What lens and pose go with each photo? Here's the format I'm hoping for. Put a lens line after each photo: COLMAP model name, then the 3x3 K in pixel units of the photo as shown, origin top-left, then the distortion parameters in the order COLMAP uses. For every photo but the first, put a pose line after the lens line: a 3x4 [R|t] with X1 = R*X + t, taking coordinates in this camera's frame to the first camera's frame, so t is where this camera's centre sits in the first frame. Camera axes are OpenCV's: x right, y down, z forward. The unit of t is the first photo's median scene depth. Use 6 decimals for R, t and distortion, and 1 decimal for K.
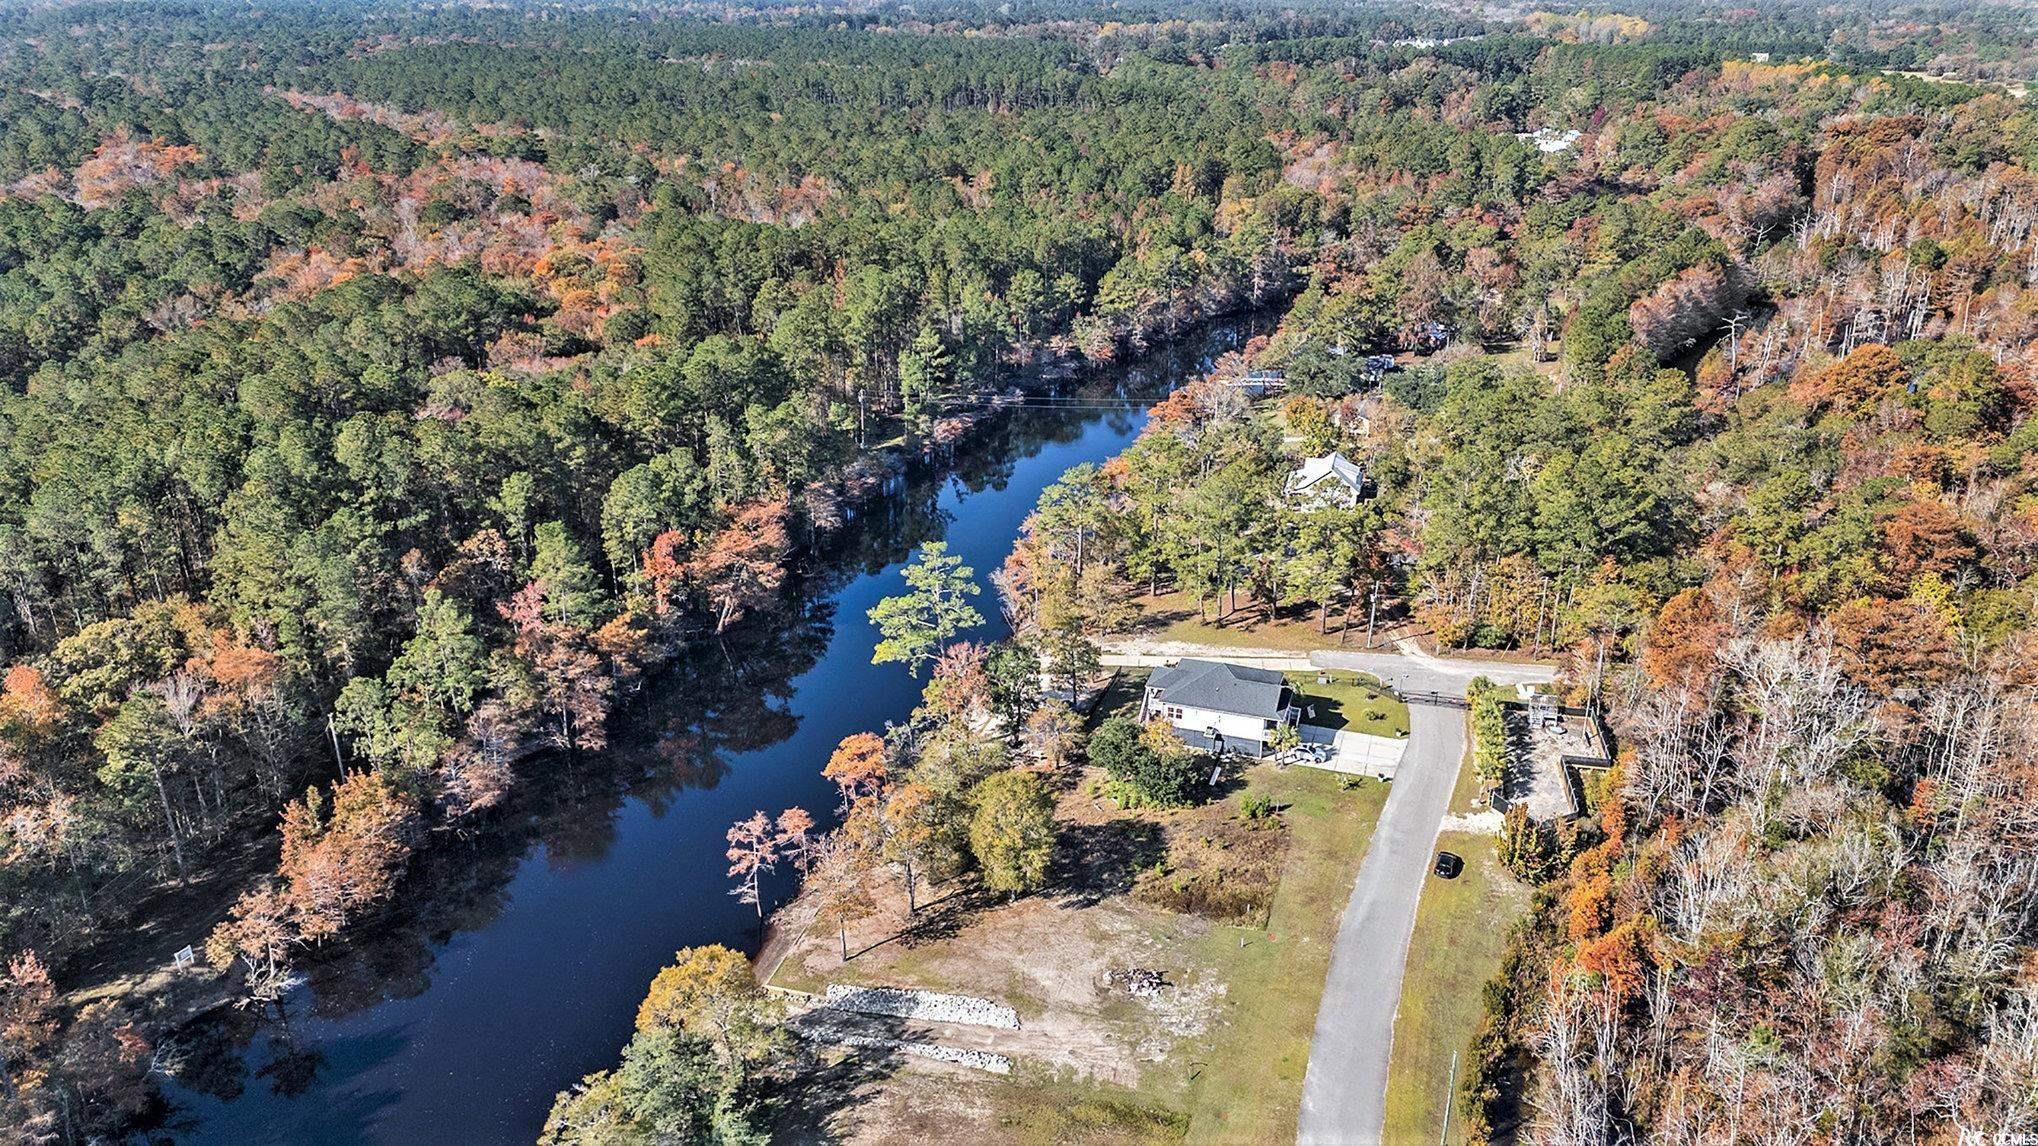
lens RADIAL K [[1510.0, 0, 1014.5], [0, 1510.0, 568.7], [0, 0, 1]] dist [0.073646, -0.049589]
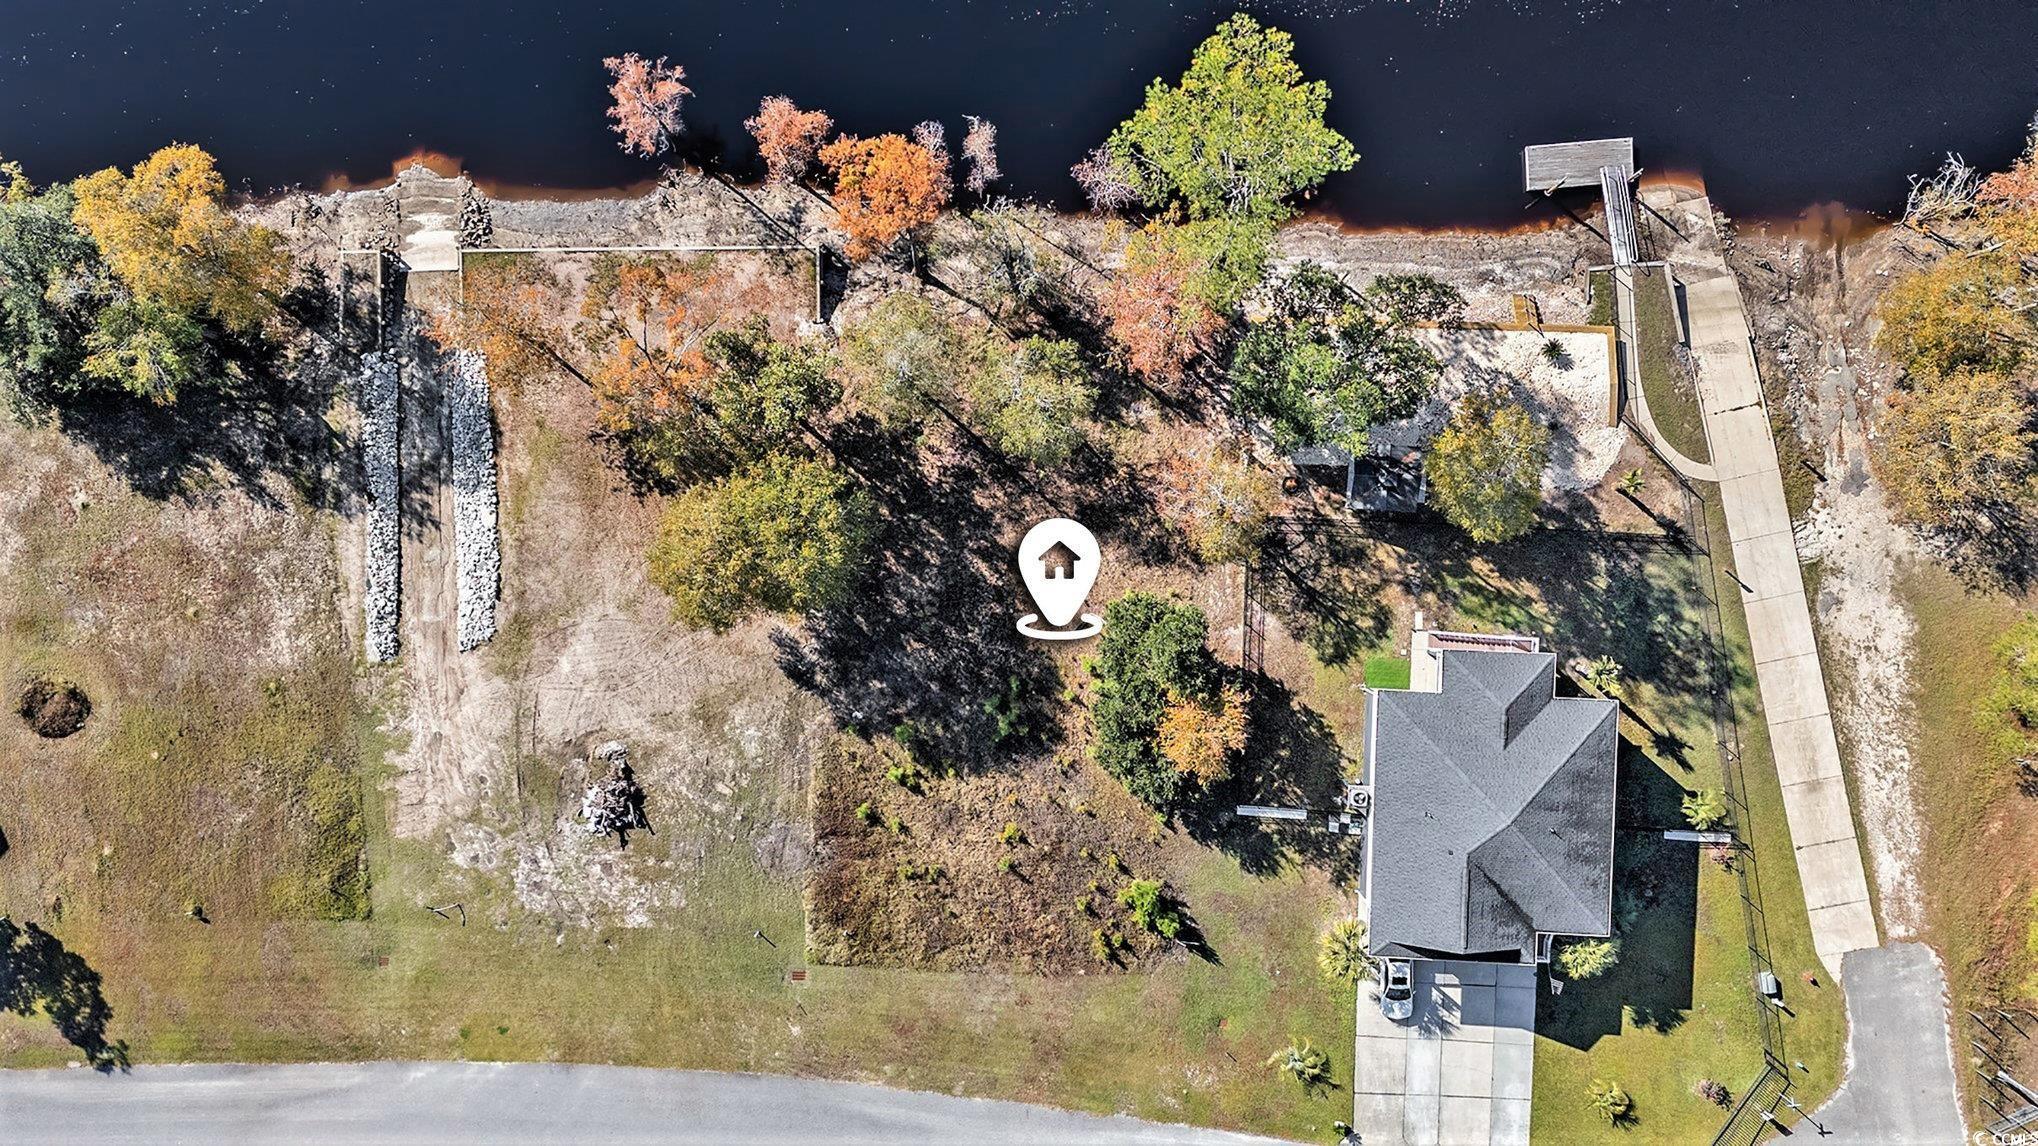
lens RADIAL K [[1510.0, 0, 1014.5], [0, 1510.0, 568.7], [0, 0, 1]] dist [0.073646, -0.049589]
pose [[0.280636, 0.959810, 0.003003, 0.034470], [-0.310081, 0.087702, 0.946656, -0.428119], [0.908346, -0.266597, 0.322231, 0.999430]]
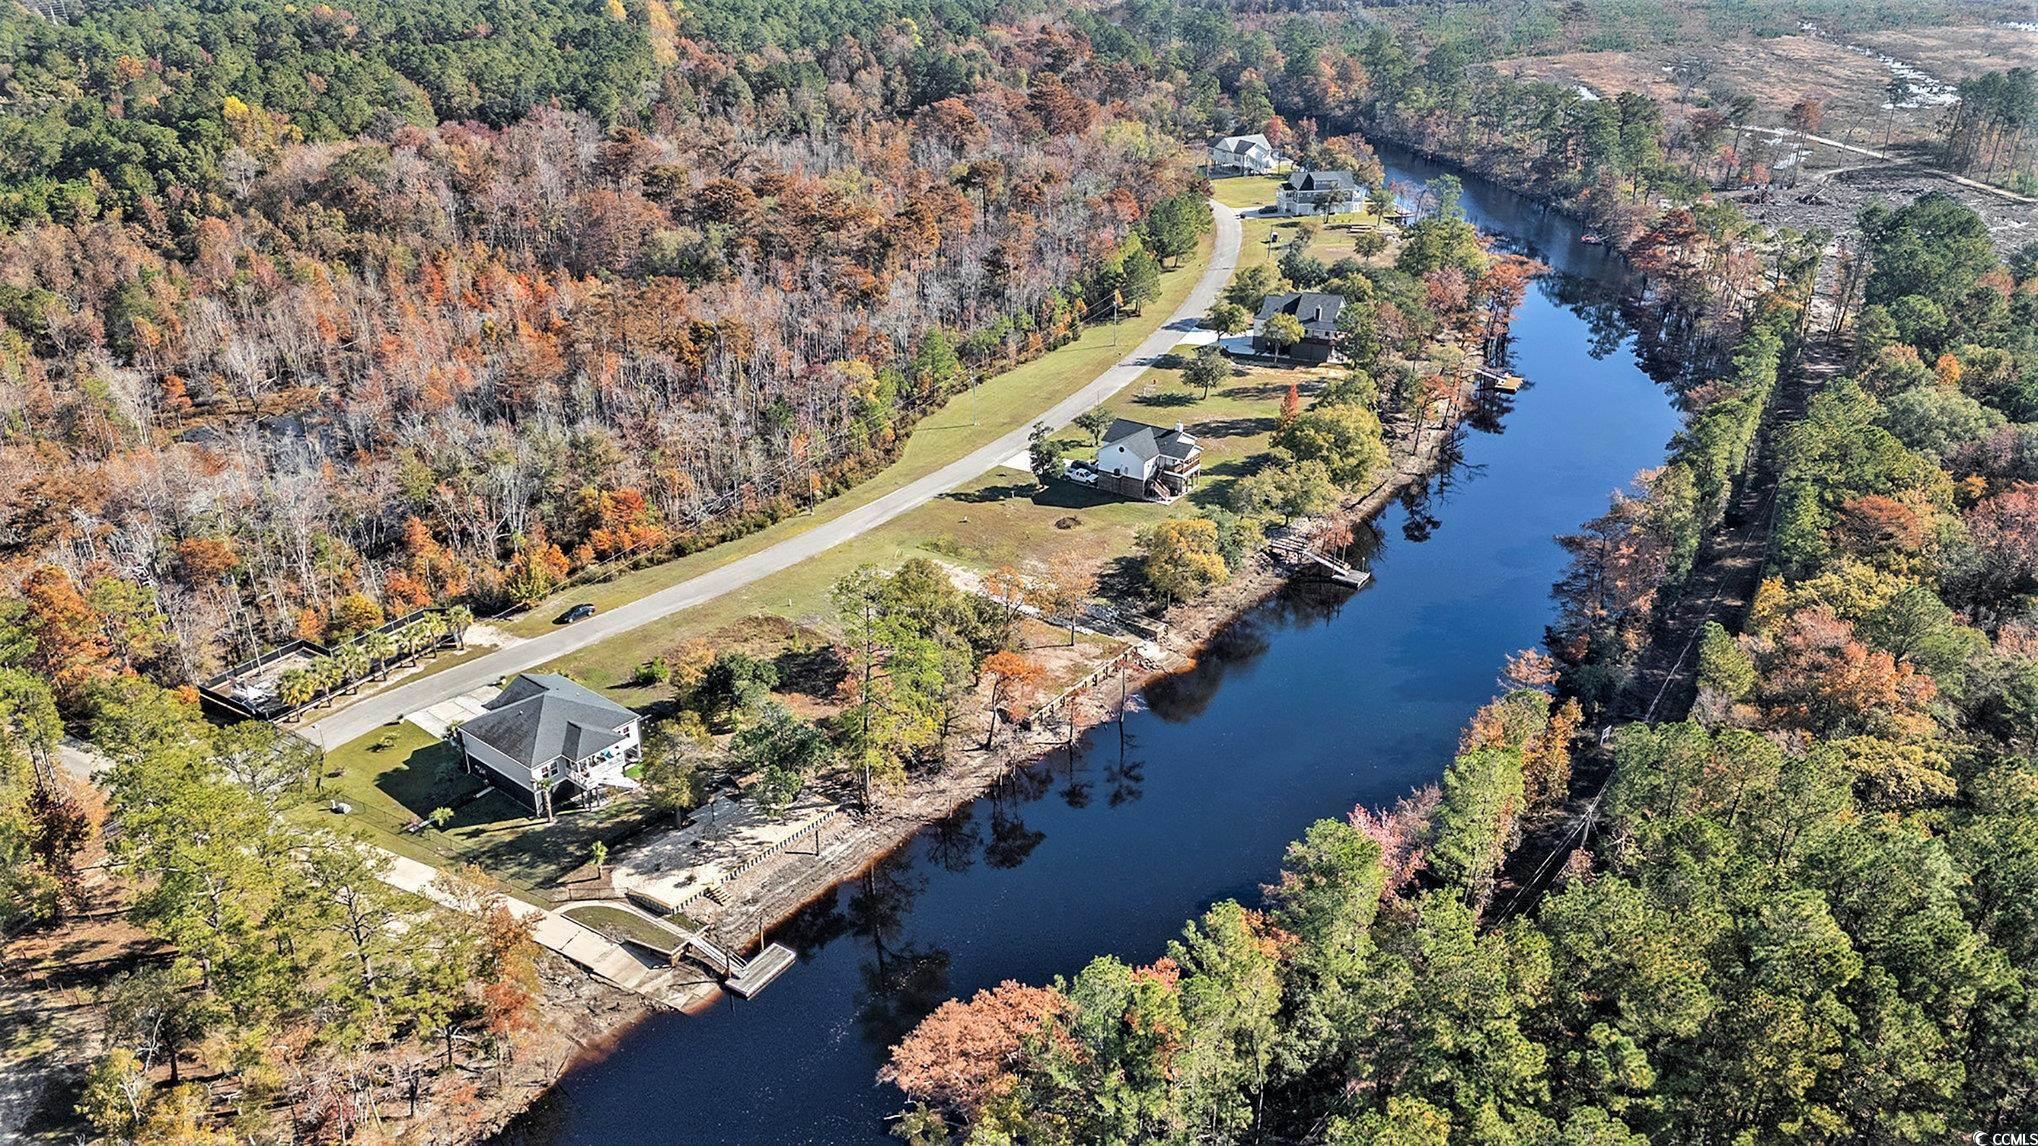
lens RADIAL K [[1510.0, 0, 1014.5], [0, 1510.0, 568.7], [0, 0, 1]] dist [0.073646, -0.049589]
pose [[-0.931823, -0.153456, 0.328873, -0.510990], [0.129380, 0.706191, 0.696100, -0.736428], [-0.339068, 0.691191, -0.638191, 1.898351]]
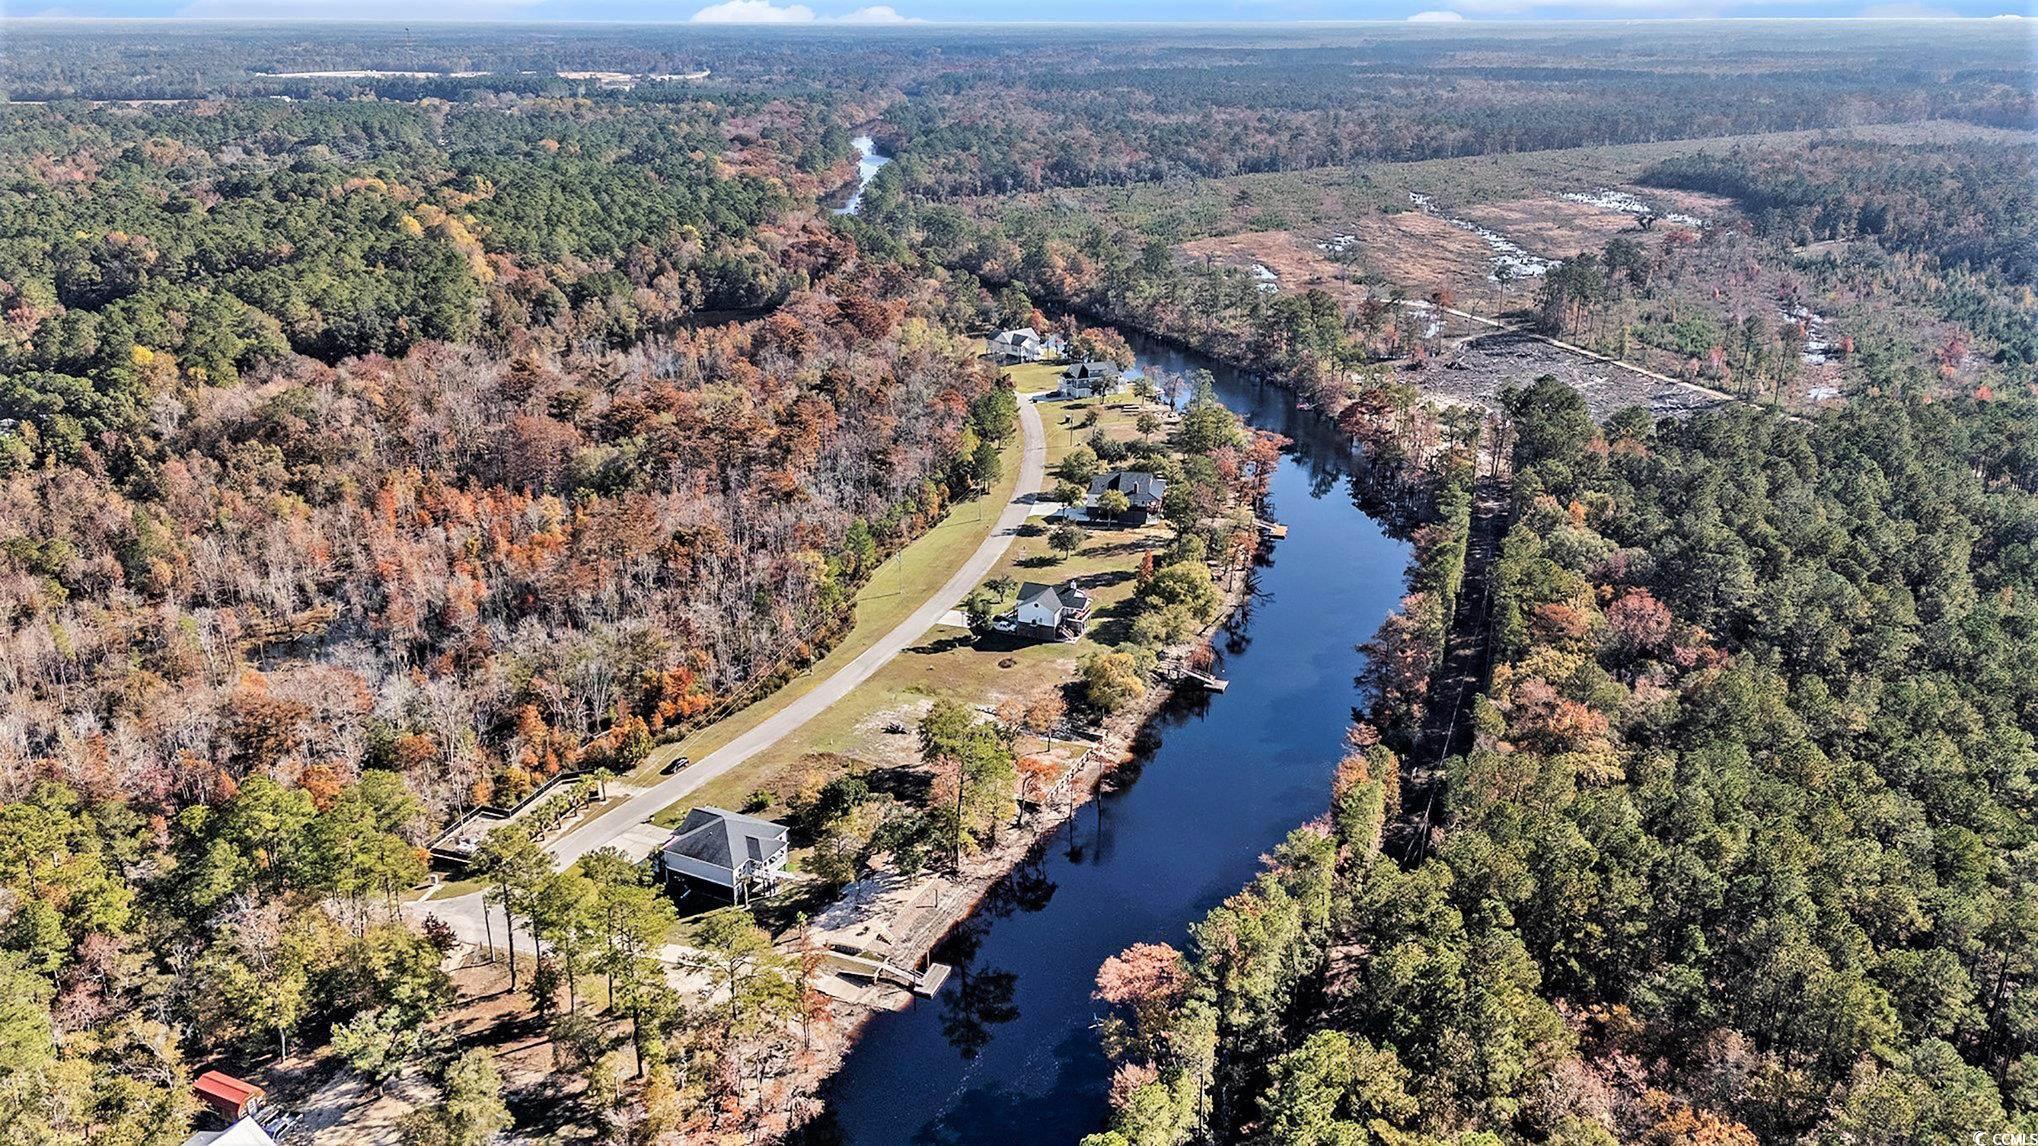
lens RADIAL K [[1535.5, 0, 1013.8], [0, 1535.5, 530.1], [0, 0, 1]] dist [0.168621, -0.355512]
pose [[-0.988238, -0.049761, 0.144600, -0.346511], [0.053811, 0.771943, 0.633410, -1.188765], [-0.143142, 0.633741, -0.760186, 2.373972]]
